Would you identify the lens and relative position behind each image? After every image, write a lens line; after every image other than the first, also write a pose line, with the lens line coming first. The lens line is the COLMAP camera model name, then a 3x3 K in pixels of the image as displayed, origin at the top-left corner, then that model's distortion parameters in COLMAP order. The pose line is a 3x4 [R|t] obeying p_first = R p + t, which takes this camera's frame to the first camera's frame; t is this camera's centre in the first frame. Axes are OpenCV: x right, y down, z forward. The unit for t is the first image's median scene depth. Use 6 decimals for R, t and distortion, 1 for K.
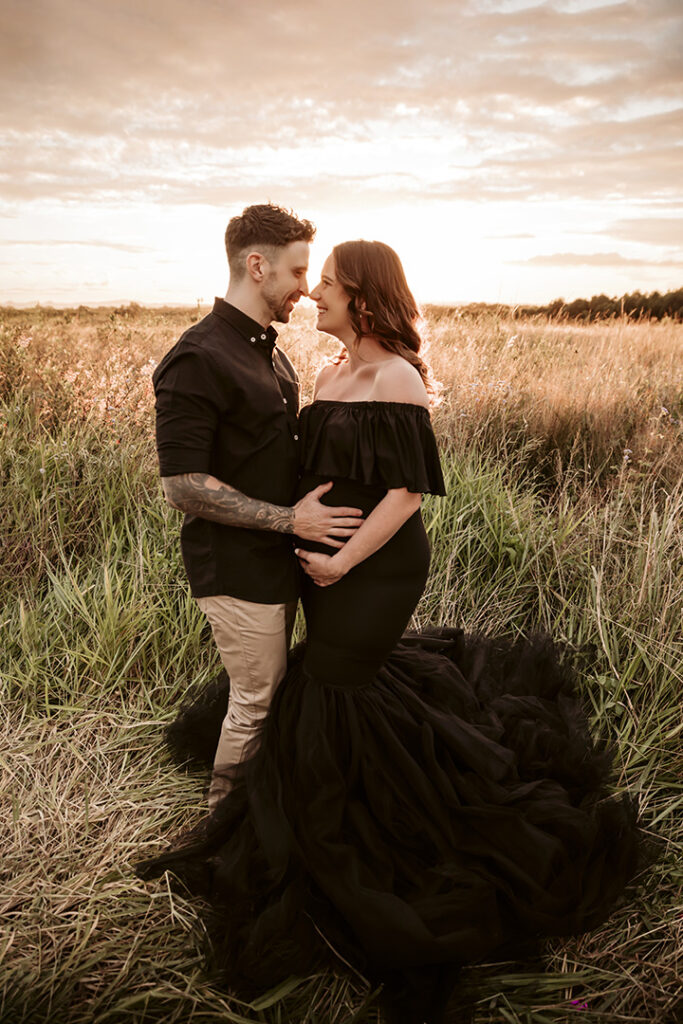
lens RADIAL K [[623.5, 0, 369.9], [0, 623.5, 530.7], [0, 0, 1]] dist [-0.011917, -0.002664]
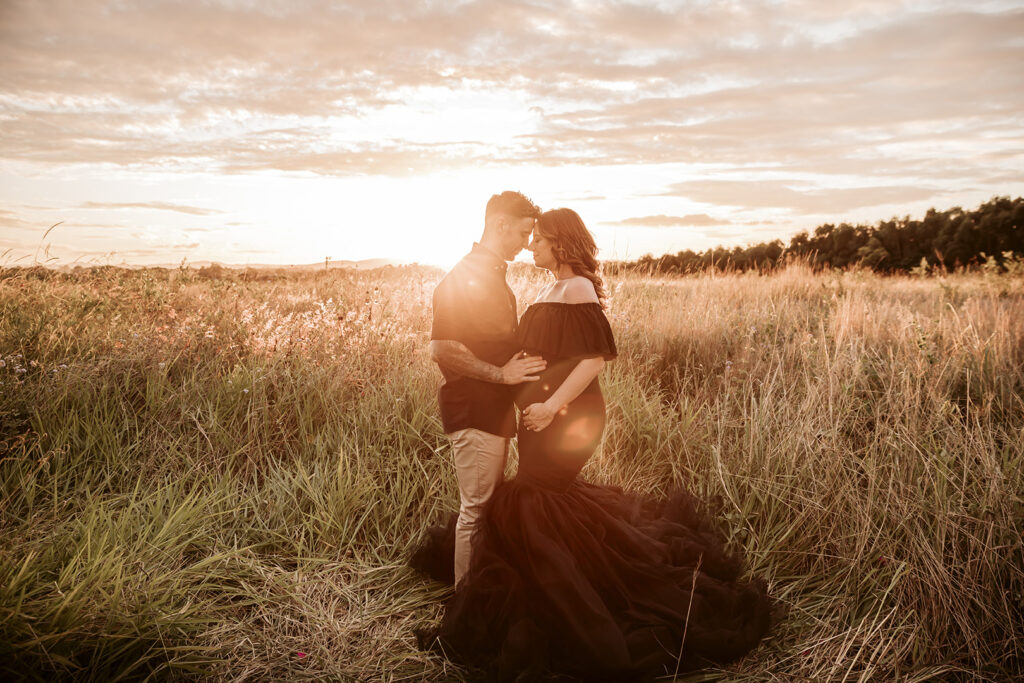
lens RADIAL K [[703.2, 0, 508.5], [0, 703.2, 342.0], [0, 0, 1]] dist [-0.018741, 0.009460]
pose [[0.995735, -0.022515, 0.089471, -0.173373], [0.043074, 0.971035, -0.235024, 0.166025], [-0.081588, 0.237876, 0.967863, -0.390003]]
